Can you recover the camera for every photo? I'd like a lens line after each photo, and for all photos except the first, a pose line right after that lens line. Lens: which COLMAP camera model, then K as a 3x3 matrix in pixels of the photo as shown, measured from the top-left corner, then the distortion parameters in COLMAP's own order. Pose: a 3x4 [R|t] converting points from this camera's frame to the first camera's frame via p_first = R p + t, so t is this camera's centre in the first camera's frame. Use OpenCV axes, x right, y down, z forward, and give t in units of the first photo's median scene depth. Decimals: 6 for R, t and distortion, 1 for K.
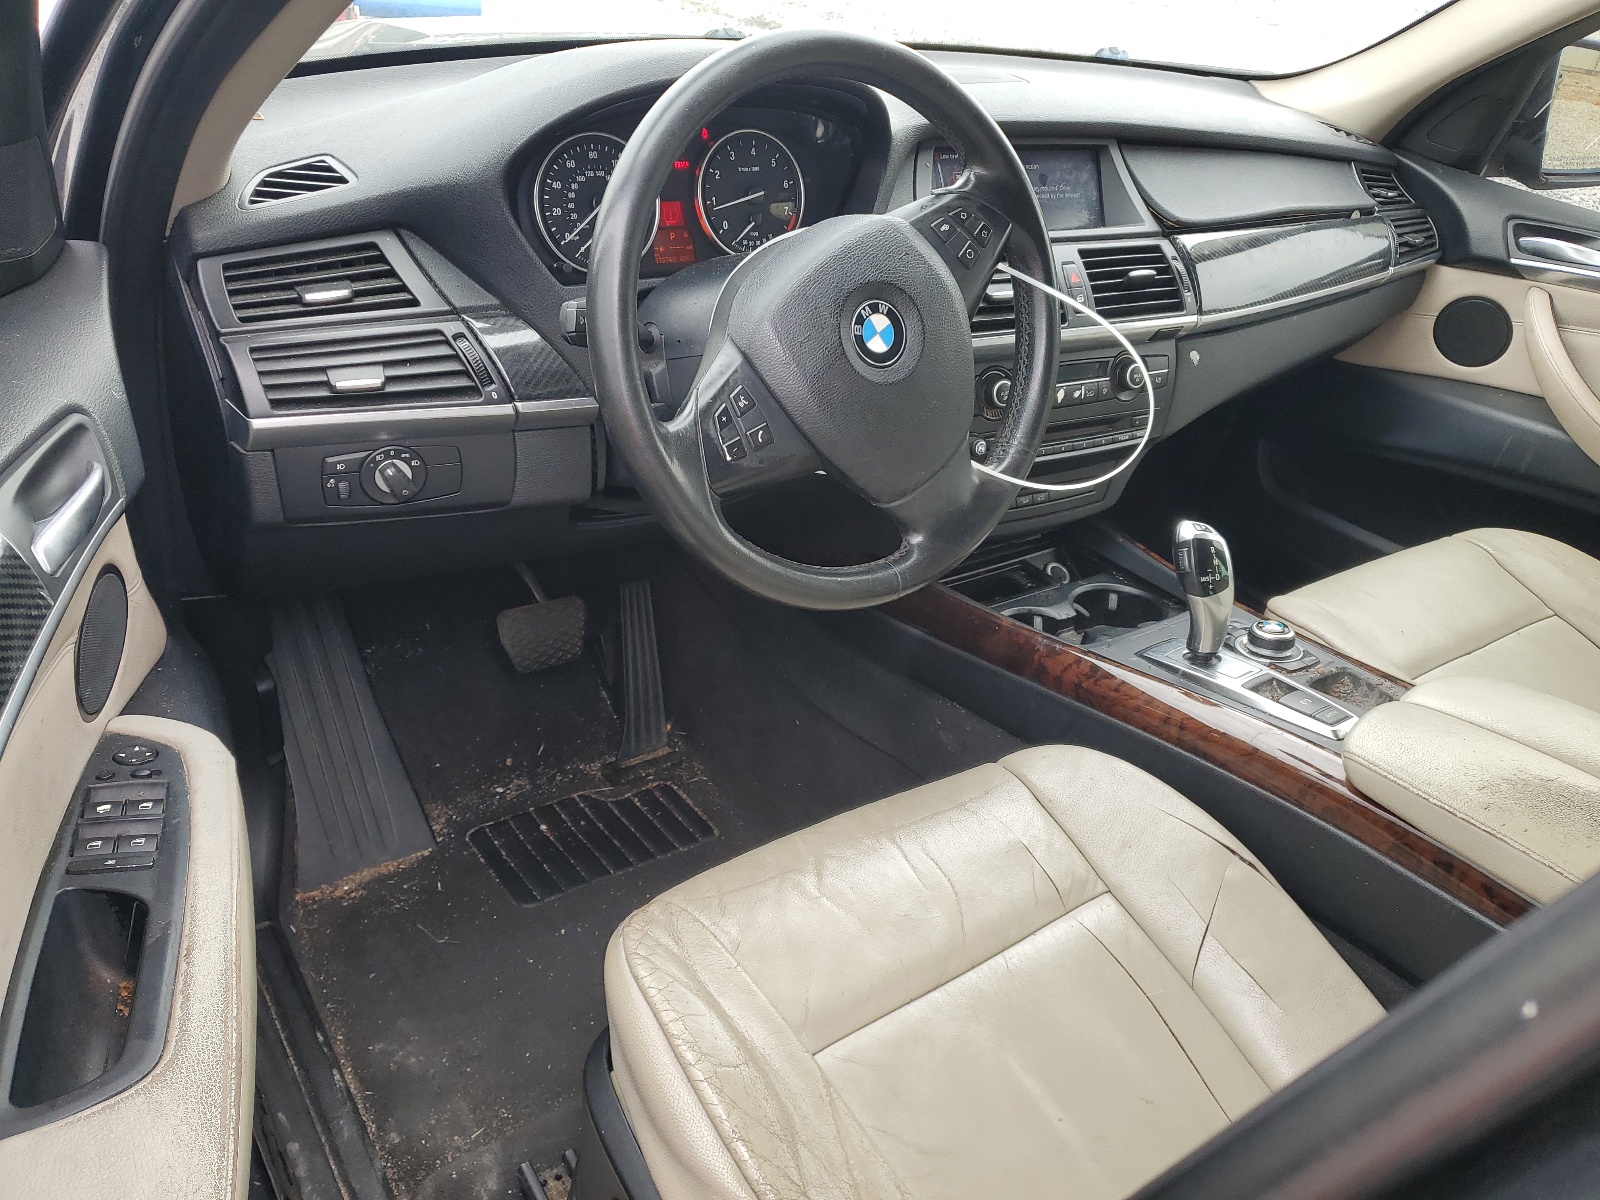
lens RADIAL K [[1207.6, 0, 800.0], [0, 1207.6, 600.0], [0, 0, 1]] dist [0.011765, 0.003078]
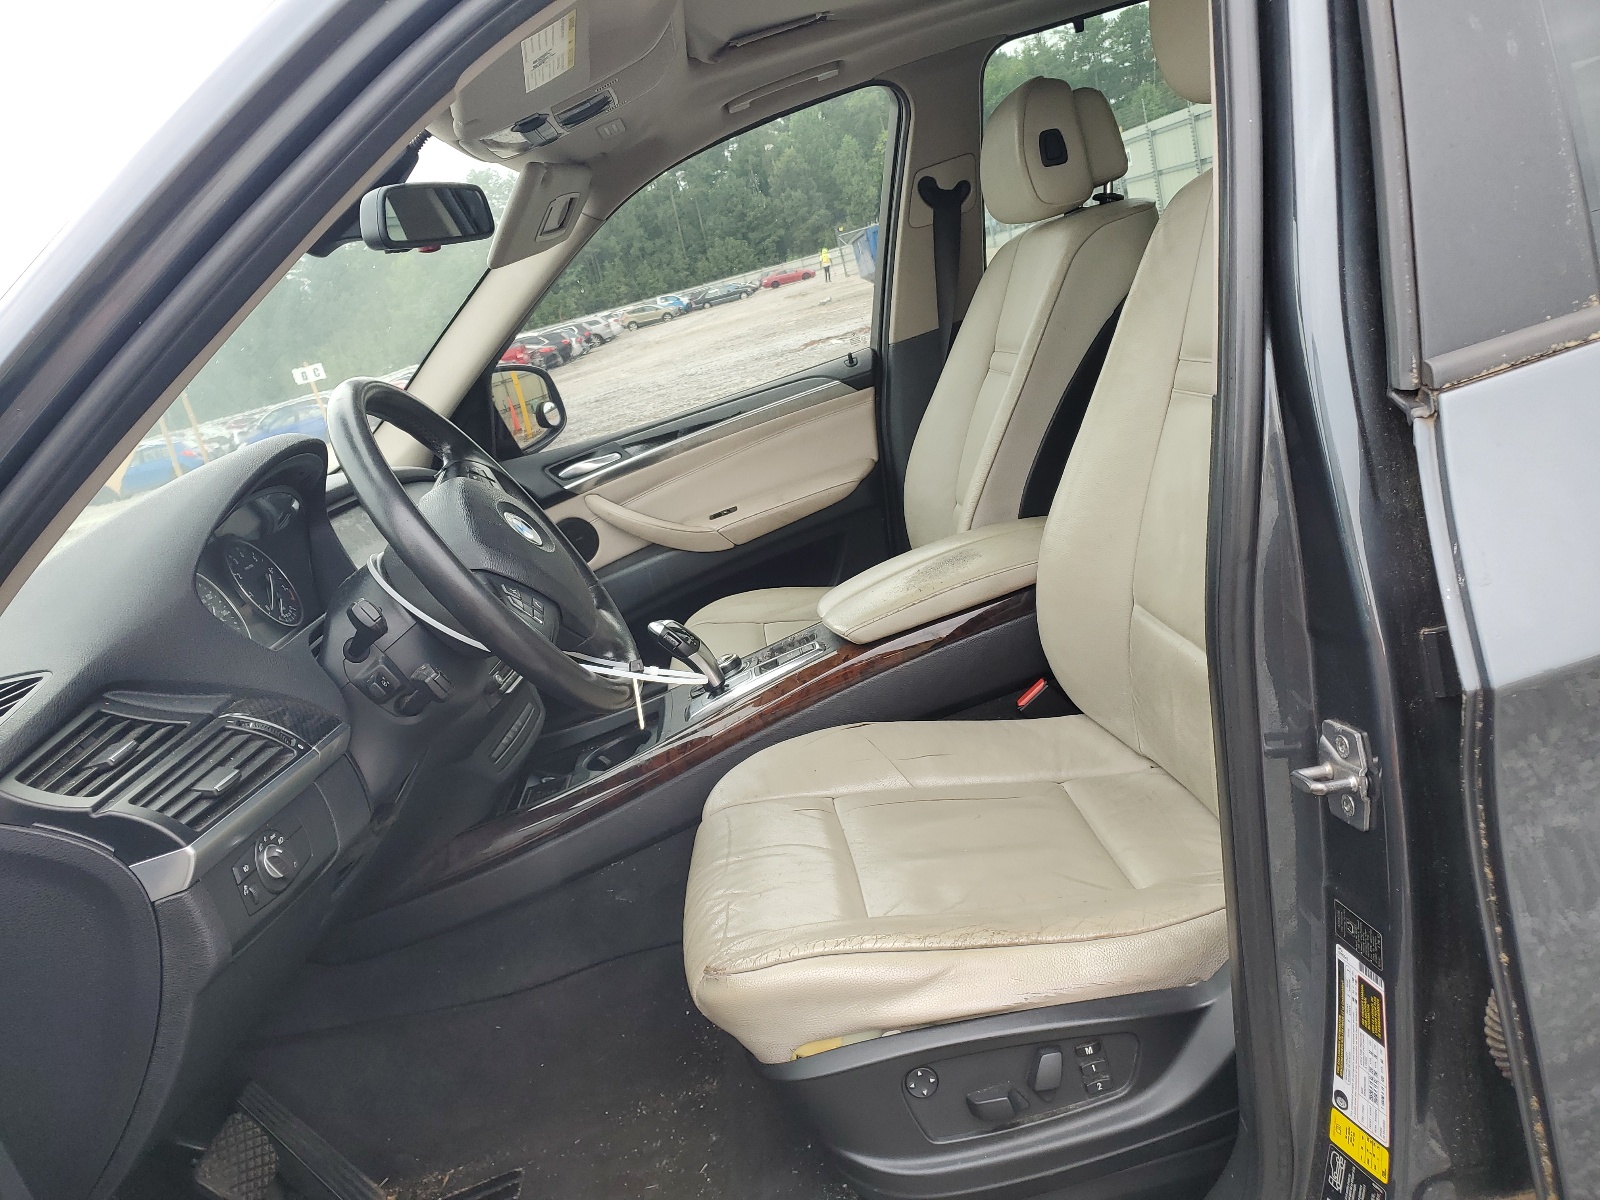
lens RADIAL K [[1211.9, 0, 800.0], [0, 1211.9, 600.0], [0, 0, 1]] dist [-0.003258, -0.002513]
pose [[0.467482, -0.441642, 0.765776, -0.836228], [0.702888, 0.711046, -0.019013, 0.080244], [-0.536105, 0.547143, 0.642826, -0.040858]]
